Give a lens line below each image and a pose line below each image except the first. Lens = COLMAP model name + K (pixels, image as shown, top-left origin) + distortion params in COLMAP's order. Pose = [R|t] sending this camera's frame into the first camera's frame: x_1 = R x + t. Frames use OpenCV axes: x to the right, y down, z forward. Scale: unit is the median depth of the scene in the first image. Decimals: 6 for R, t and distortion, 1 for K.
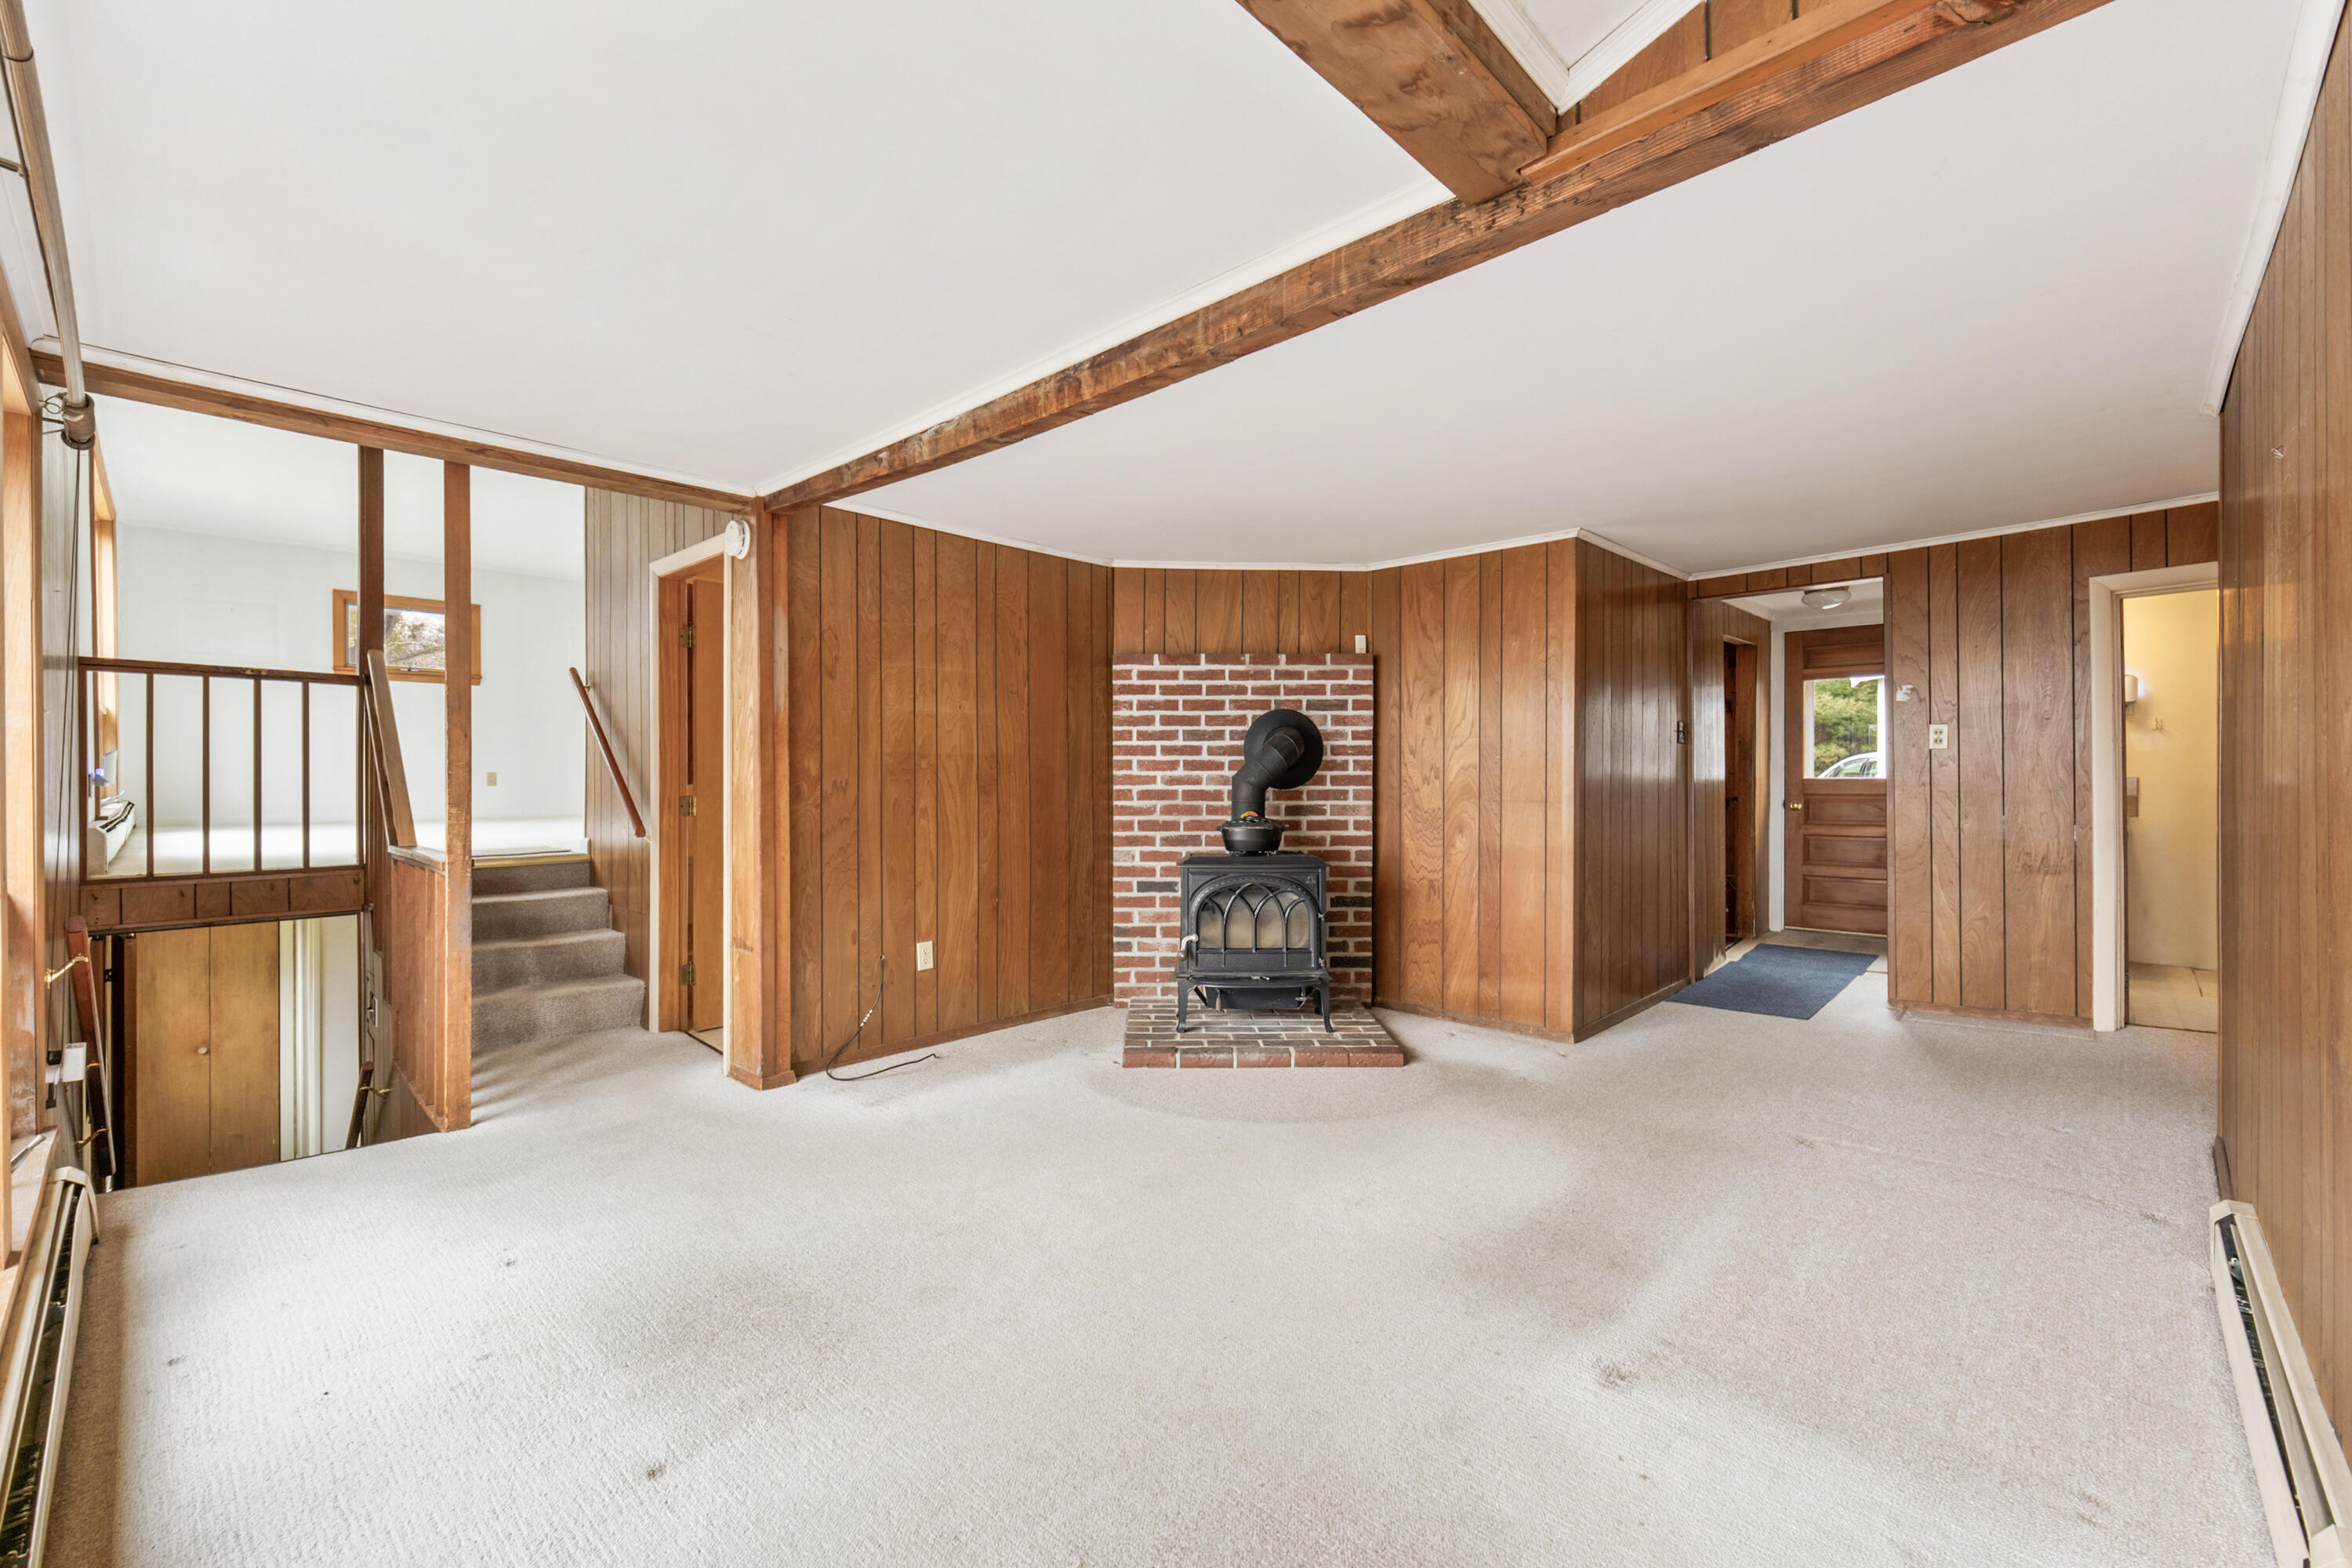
lens RADIAL K [[998.1, 0, 1166.6], [0, 998.1, 780.2], [0, 0, 1]] dist [0.002006, -0.000617]
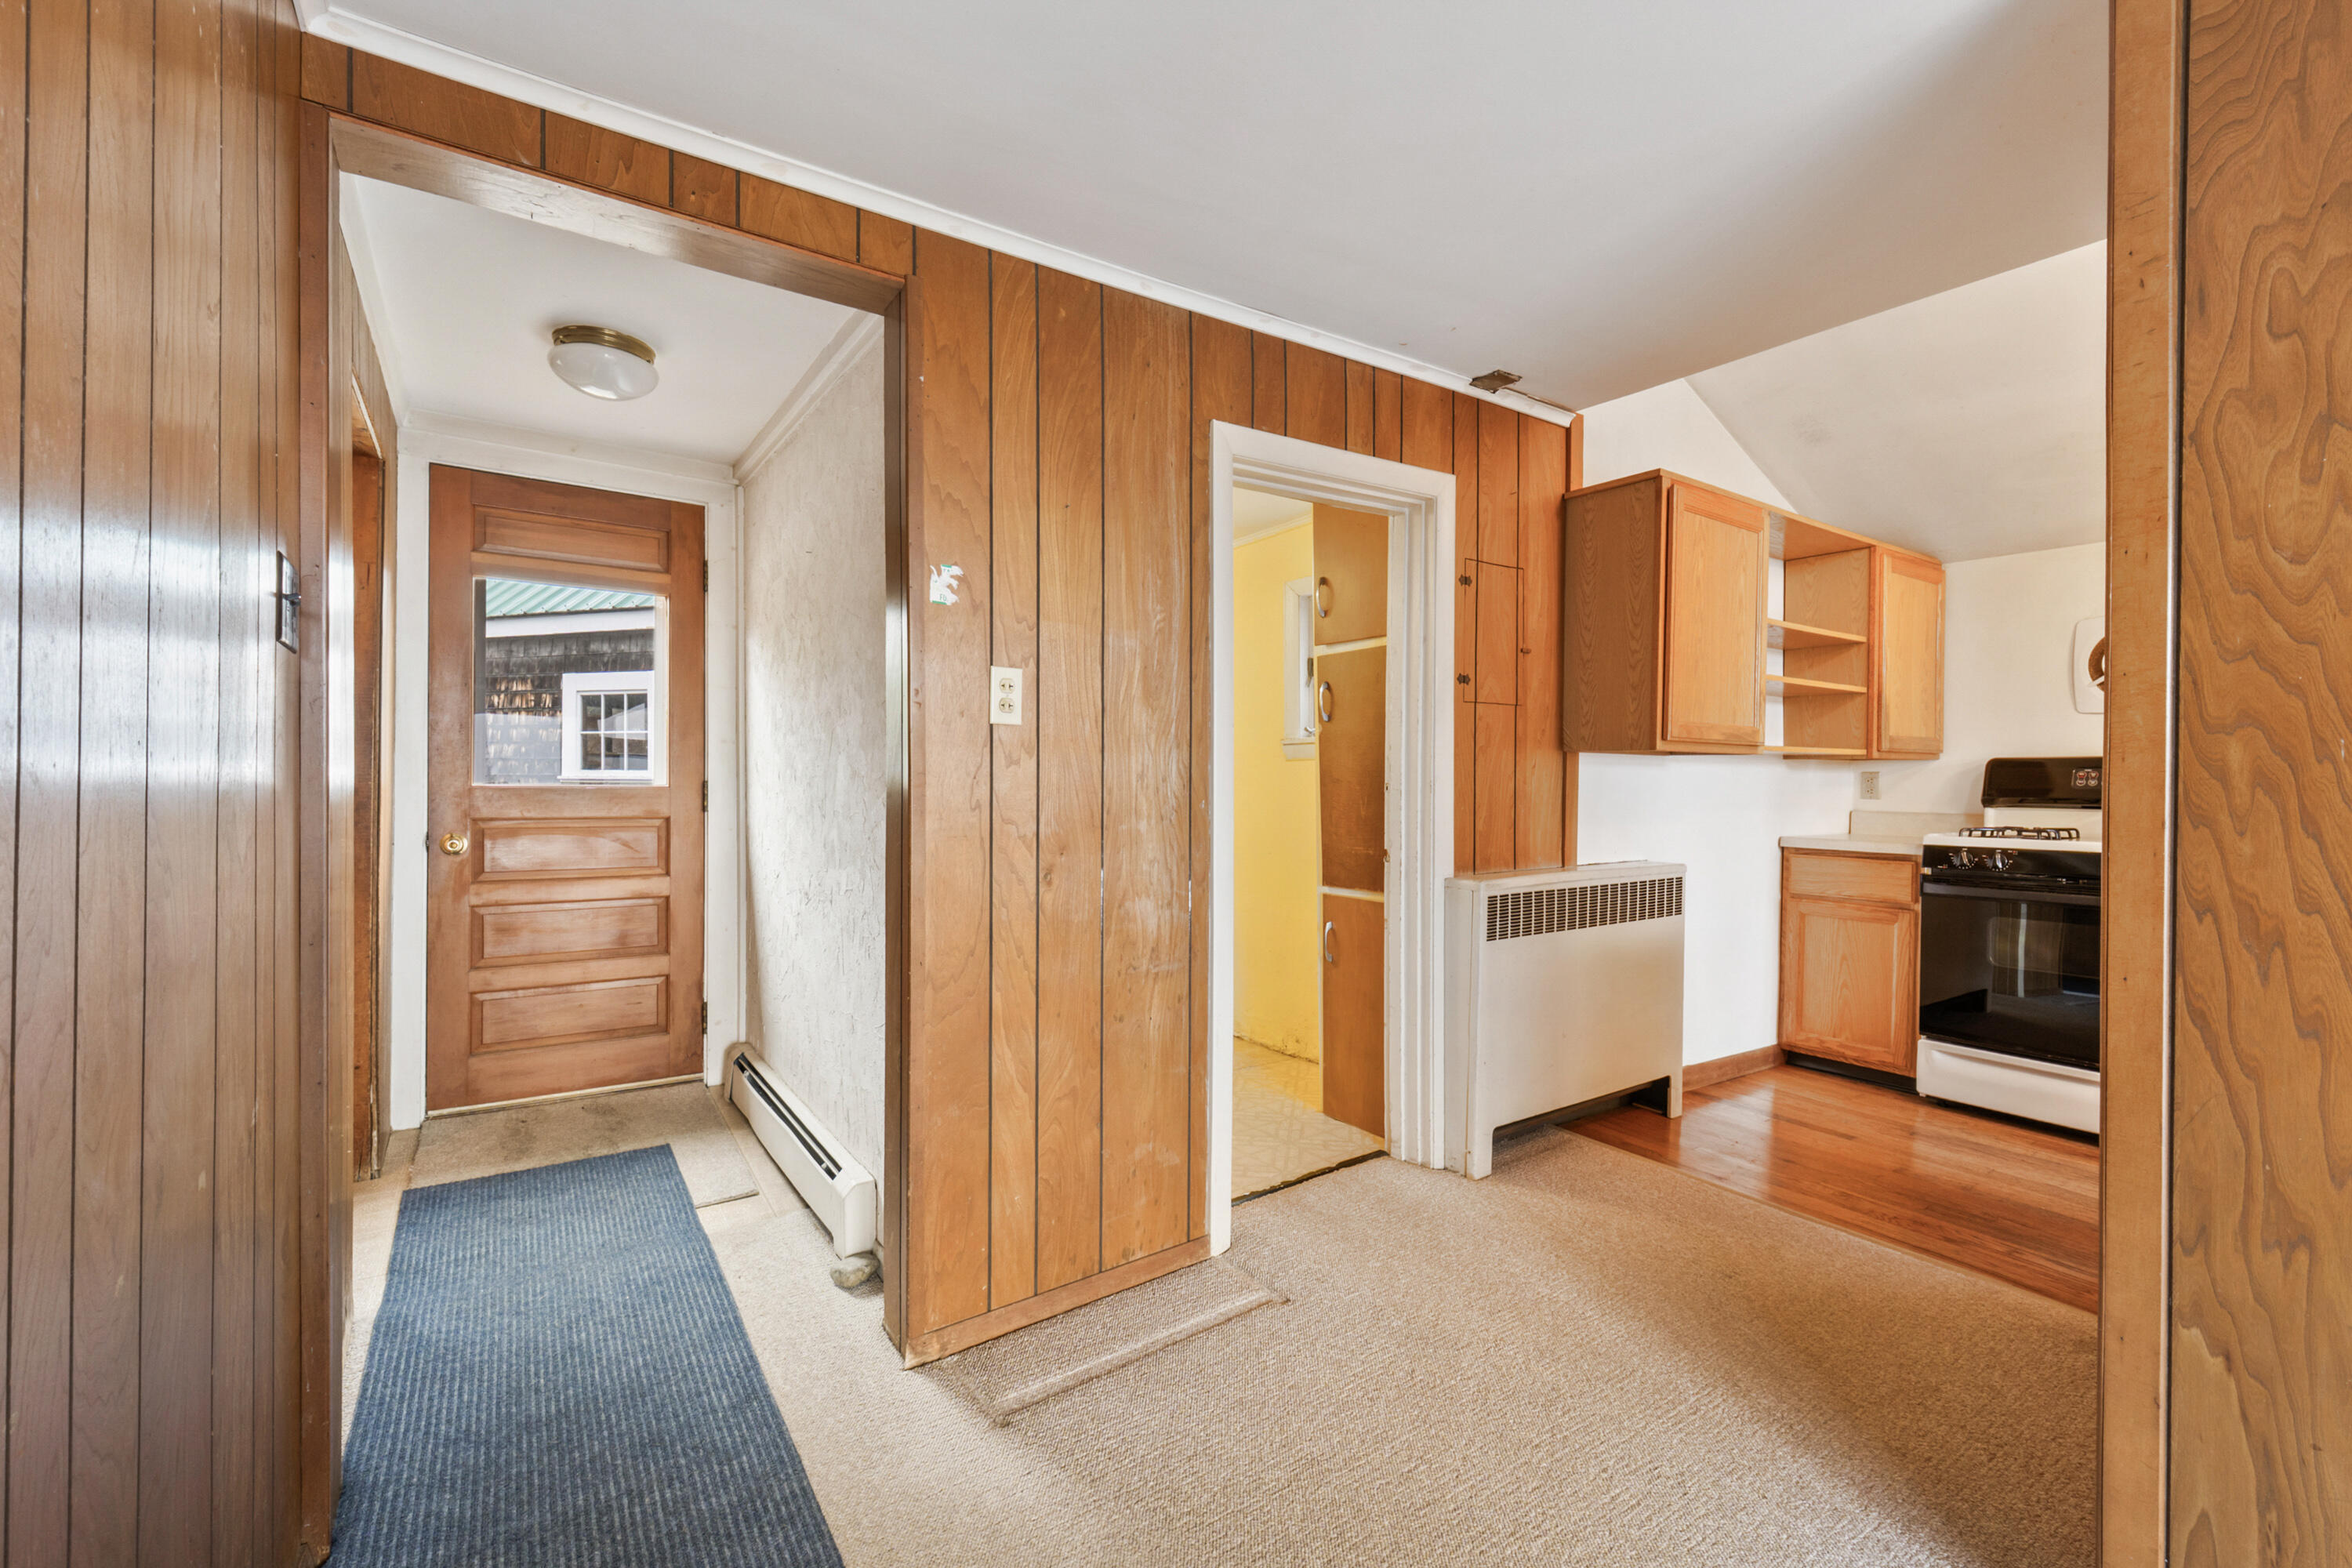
lens RADIAL K [[998.1, 0, 1171.1], [0, 998.1, 785.8], [0, 0, 1]] dist [0.002006, -0.000617]
pose [[0.218067, 0.002380, 0.975931, 0.358390], [-0.006328, 0.999979, -0.001025, -0.004585], [-0.975913, -0.005952, 0.218078, 0.819844]]
